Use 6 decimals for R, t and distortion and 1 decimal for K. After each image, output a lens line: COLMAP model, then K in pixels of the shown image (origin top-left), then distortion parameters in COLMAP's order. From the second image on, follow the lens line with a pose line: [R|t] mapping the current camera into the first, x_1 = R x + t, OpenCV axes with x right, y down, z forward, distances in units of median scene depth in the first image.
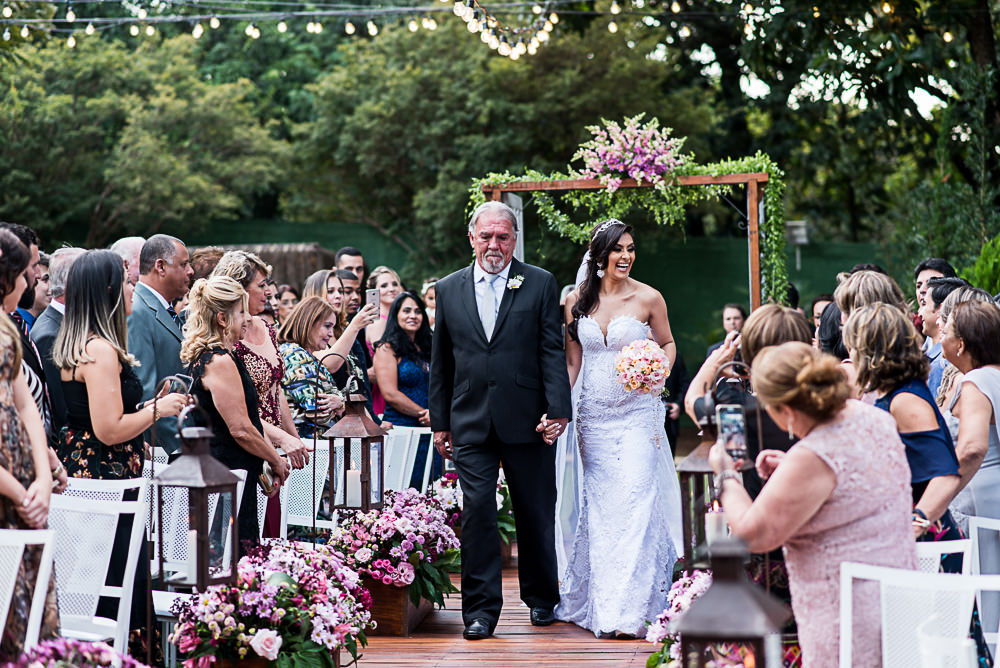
lens RADIAL K [[2427.8, 0, 499.5], [0, 2427.8, 274.8], [0, 0, 1]] dist [0.436231, 0.466933]
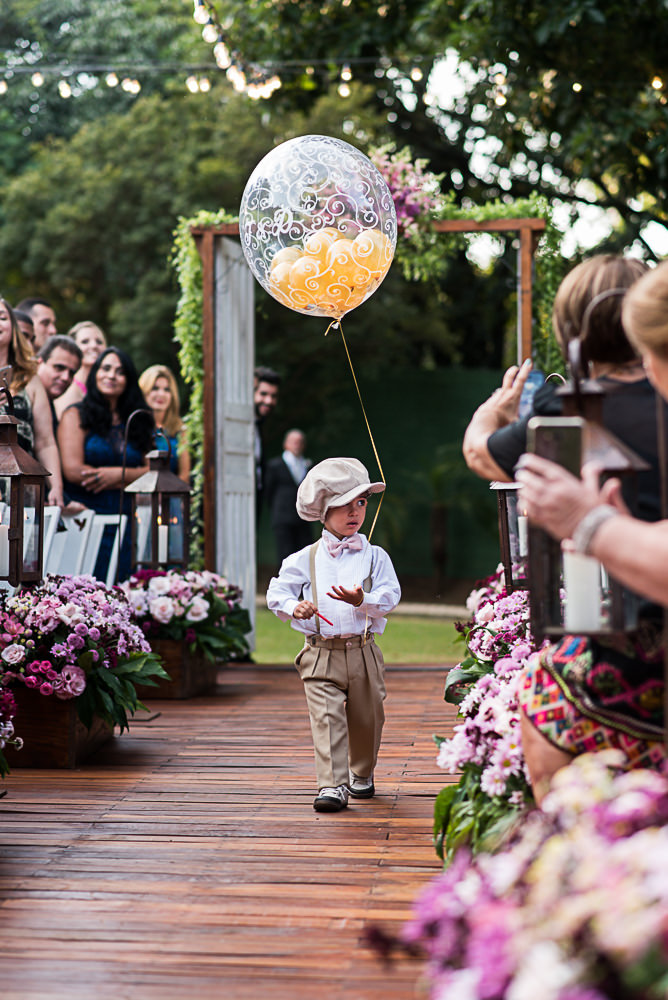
lens RADIAL K [[2364.2, 0, 334.0], [0, 2364.2, 500.0], [0, 0, 1]] dist [-0.119369, 2.831325]
pose [[0.998092, 0.022778, 0.057381, -0.002335], [-0.023708, 0.999597, 0.015593, 0.040694], [-0.057003, -0.016924, 0.998231, 0.222750]]
